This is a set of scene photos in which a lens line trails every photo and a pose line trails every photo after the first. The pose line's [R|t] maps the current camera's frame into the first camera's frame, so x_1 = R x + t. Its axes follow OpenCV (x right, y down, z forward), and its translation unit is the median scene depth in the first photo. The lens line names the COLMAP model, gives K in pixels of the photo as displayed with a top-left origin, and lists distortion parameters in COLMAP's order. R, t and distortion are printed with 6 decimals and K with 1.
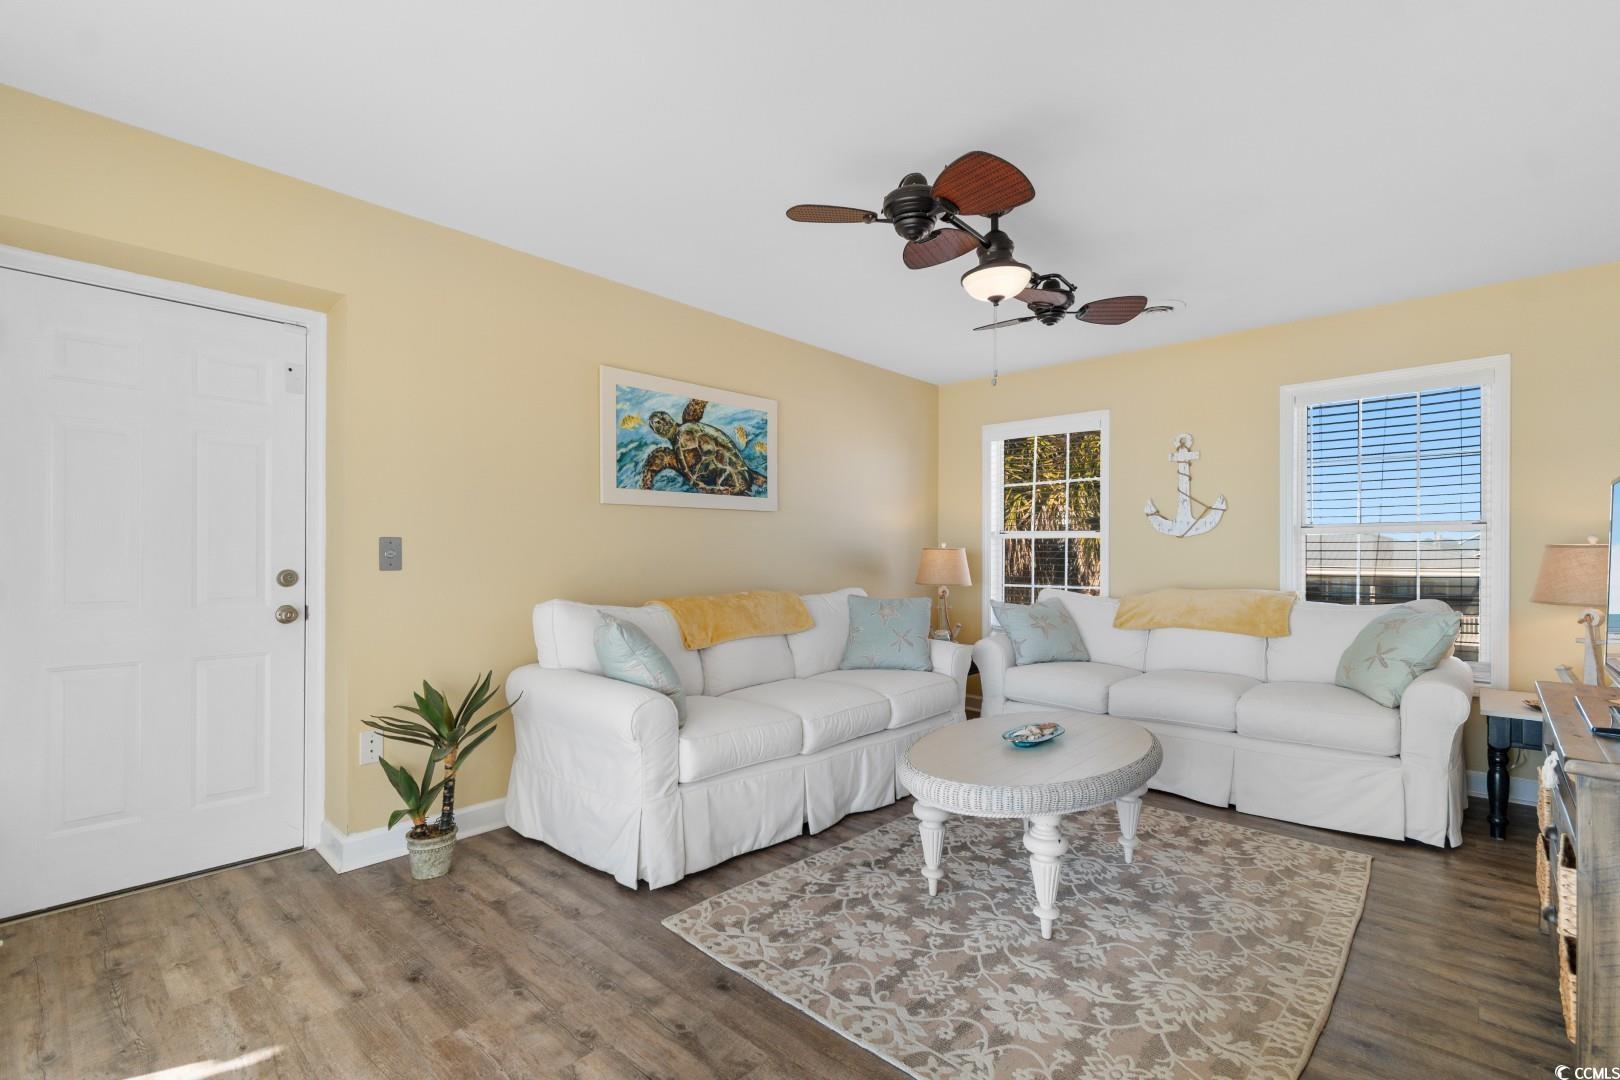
lens RADIAL K [[725.2, 0, 814.5], [0, 725.2, 562.2], [0, 0, 1]] dist [0.004683, -0.002227]
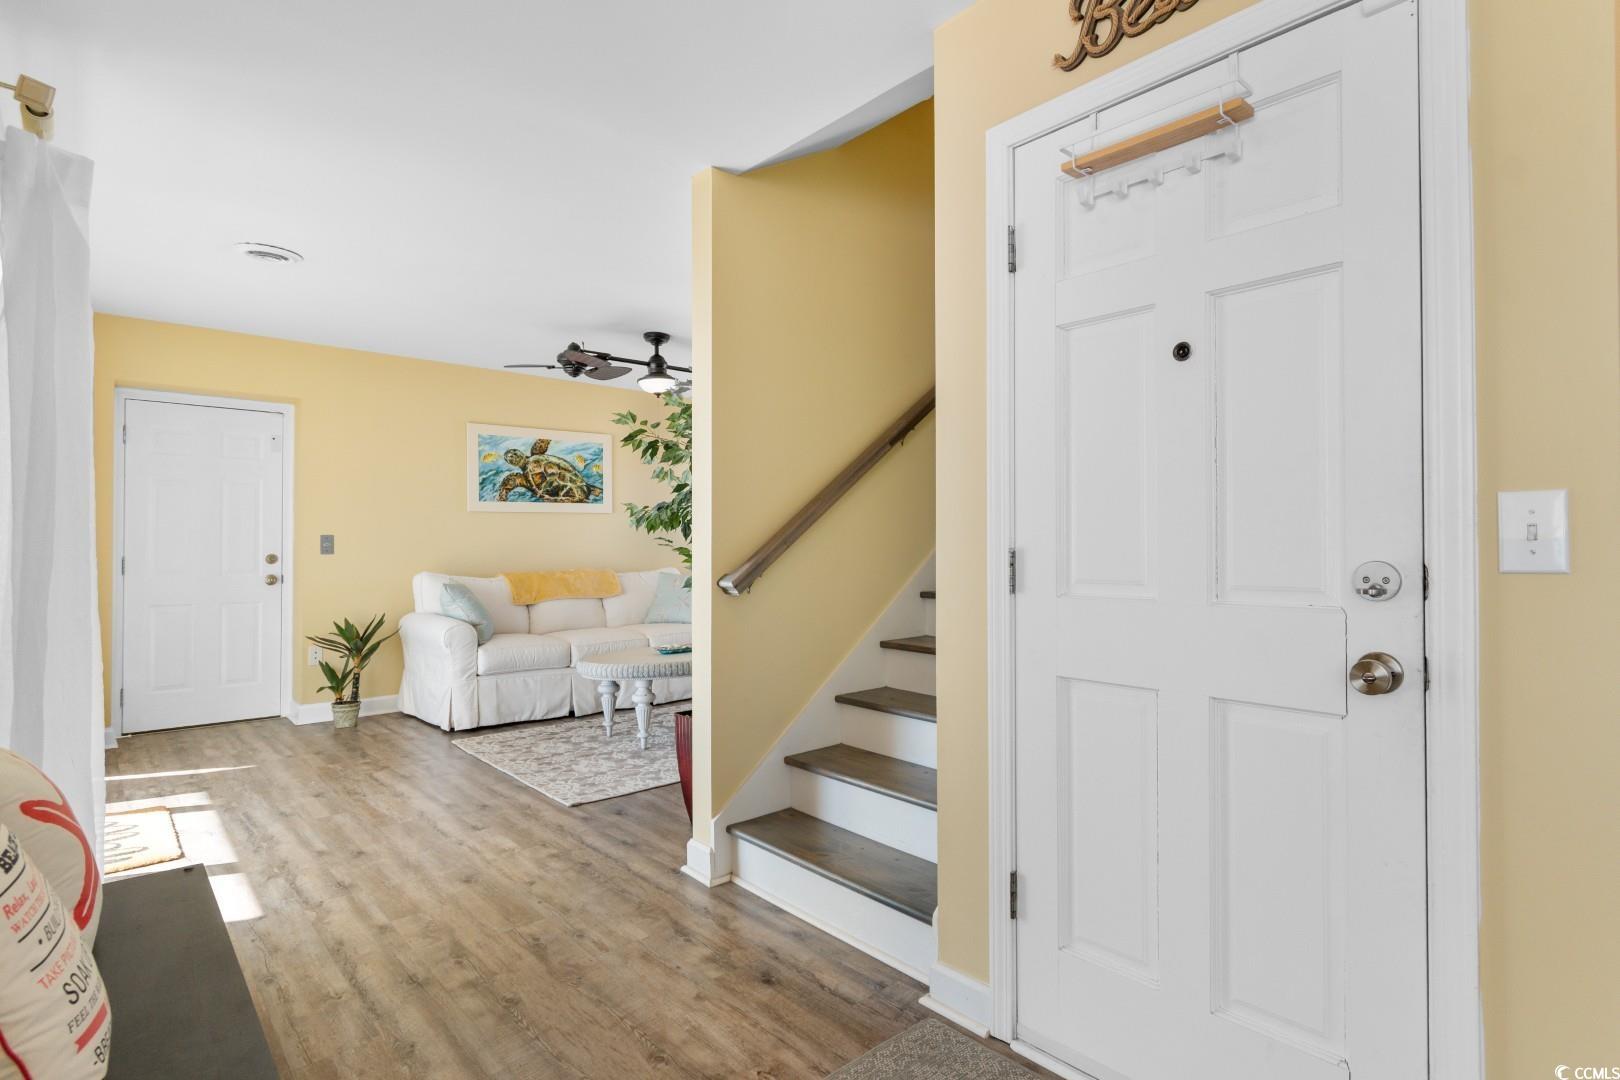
lens RADIAL K [[796.0, 0, 835.9], [0, 796.0, 546.7], [0, 0, 1]] dist [-0.022246, 0.004510]
pose [[0.998028, -0.004329, -0.062615, 0.564538], [0.003977, 0.999976, -0.005744, 0.006767], [0.062638, 0.005484, 0.998021, -0.605949]]
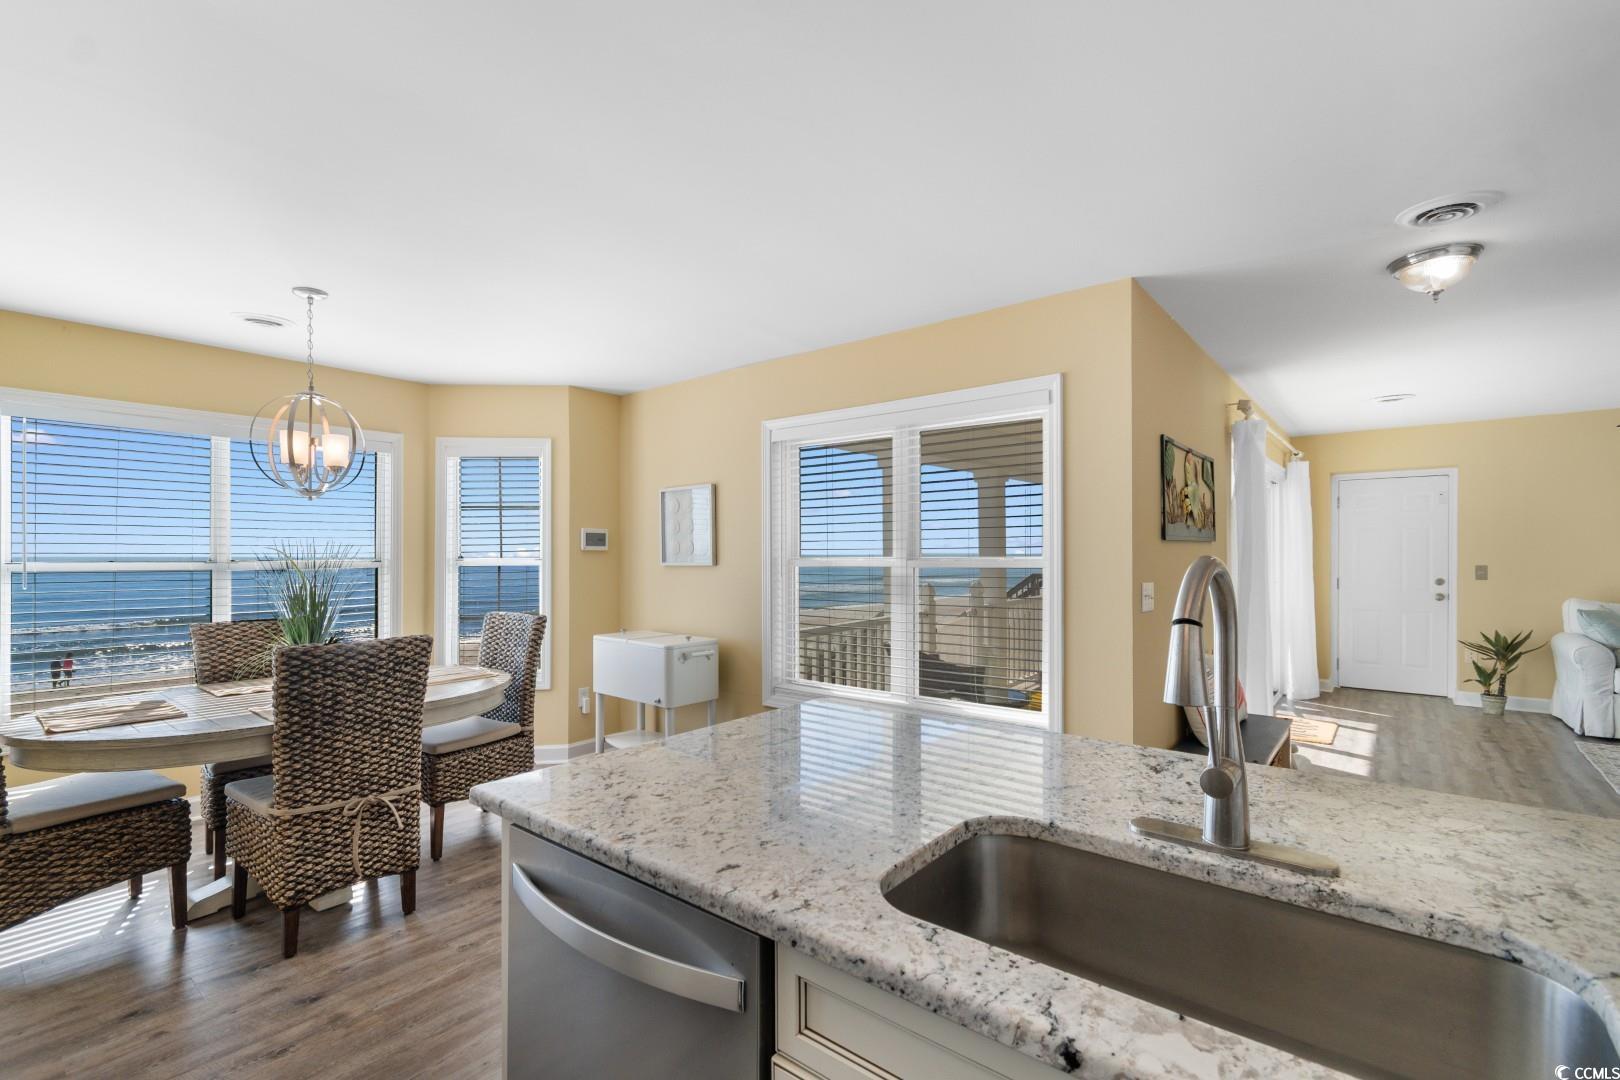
lens RADIAL K [[725.2, 0, 810.1], [0, 725.2, 545.5], [0, 0, 1]] dist [0.004683, -0.002227]
pose [[0.063924, -0.015771, -0.997830, 1.175945], [-0.002529, 0.999869, -0.015965, -0.041902], [0.997952, 0.003544, 0.063876, -0.935591]]
